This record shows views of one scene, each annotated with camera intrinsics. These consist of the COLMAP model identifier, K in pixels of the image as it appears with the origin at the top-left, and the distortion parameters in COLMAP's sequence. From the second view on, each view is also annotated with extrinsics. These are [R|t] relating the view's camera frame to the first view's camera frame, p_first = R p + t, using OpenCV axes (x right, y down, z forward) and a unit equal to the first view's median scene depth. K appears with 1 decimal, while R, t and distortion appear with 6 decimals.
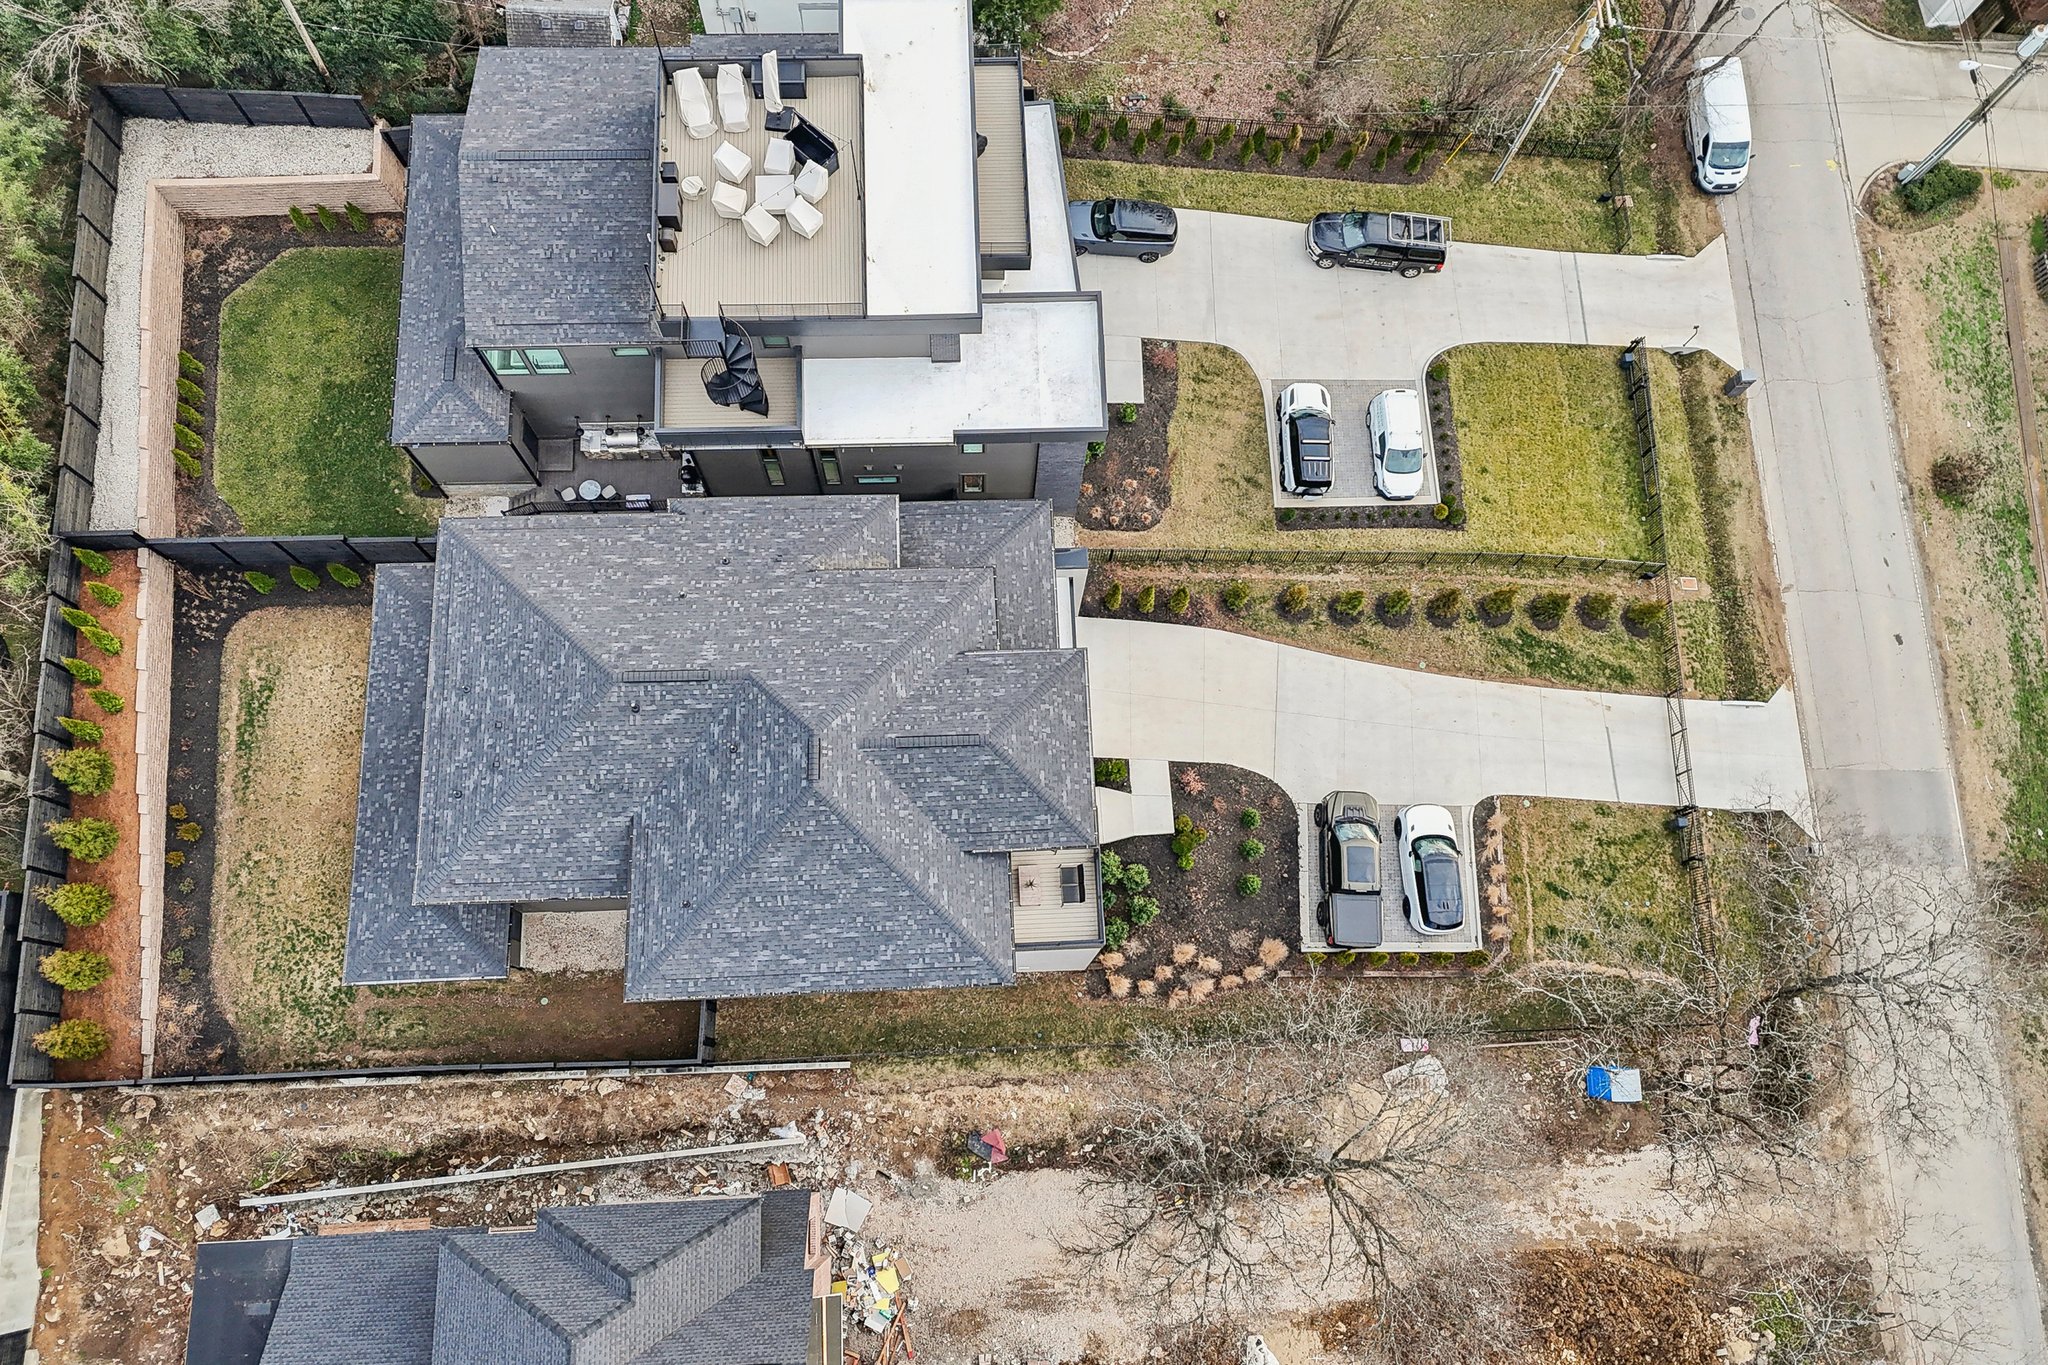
lens RADIAL K [[1585.7, 0, 1012.6], [0, 1585.7, 584.1], [0, 0, 1]] dist [0.076680, -0.067277]
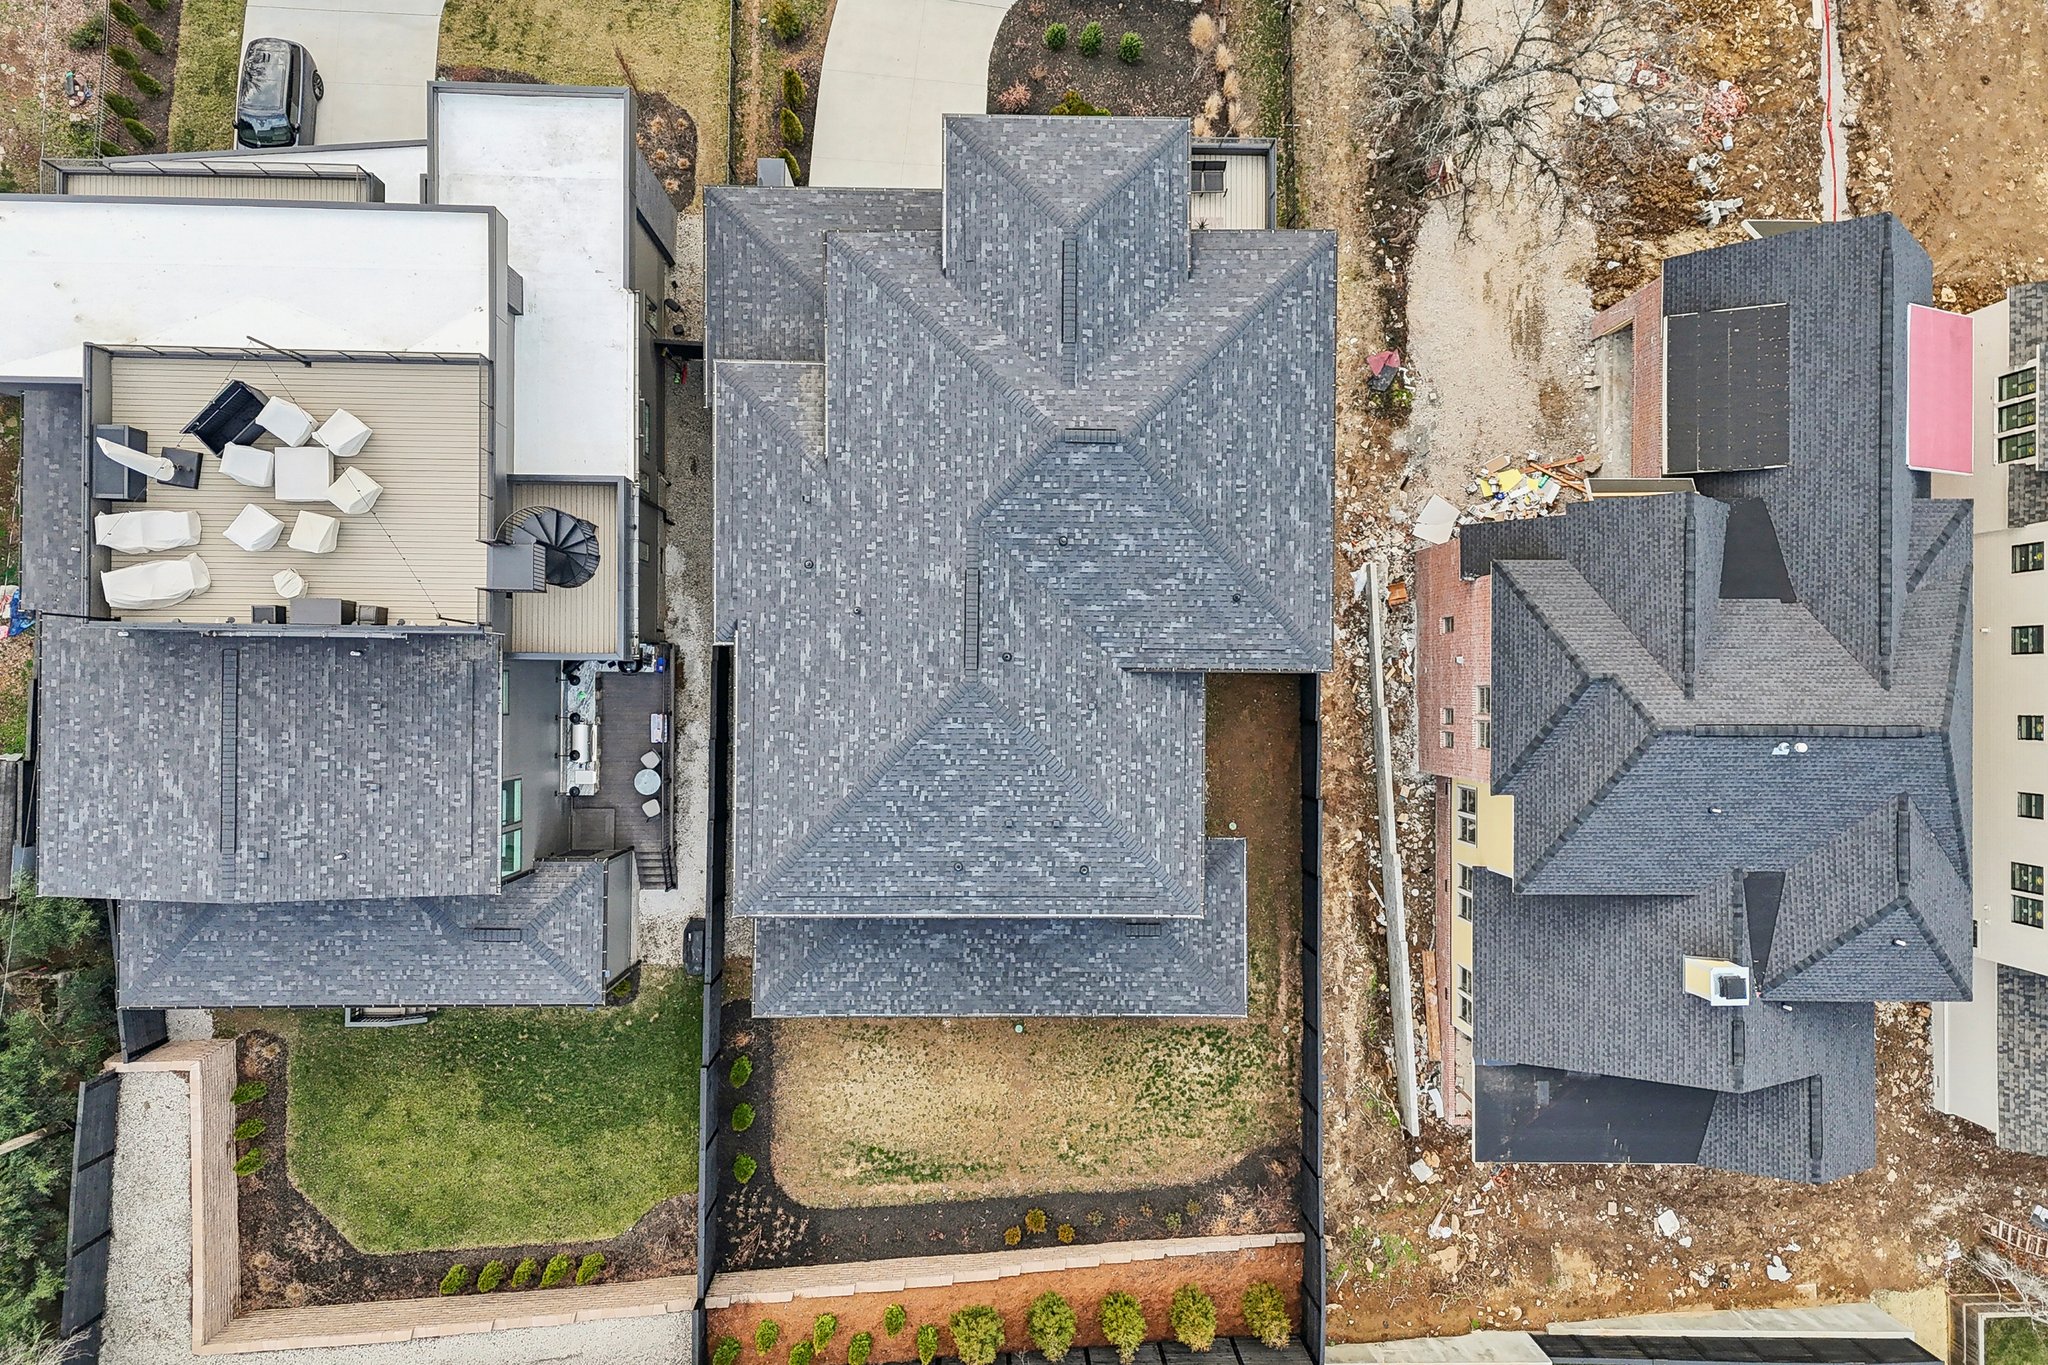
lens RADIAL K [[1657.5, 0, 999.5], [0, 1657.5, 685.0], [0, 0, 1]] dist [0.090041, -0.157826]
pose [[0.053910, -0.998109, -0.029547, -0.189317], [0.946001, 0.041579, 0.321486, -0.171131], [-0.319650, -0.045282, 0.946453, 0.150863]]
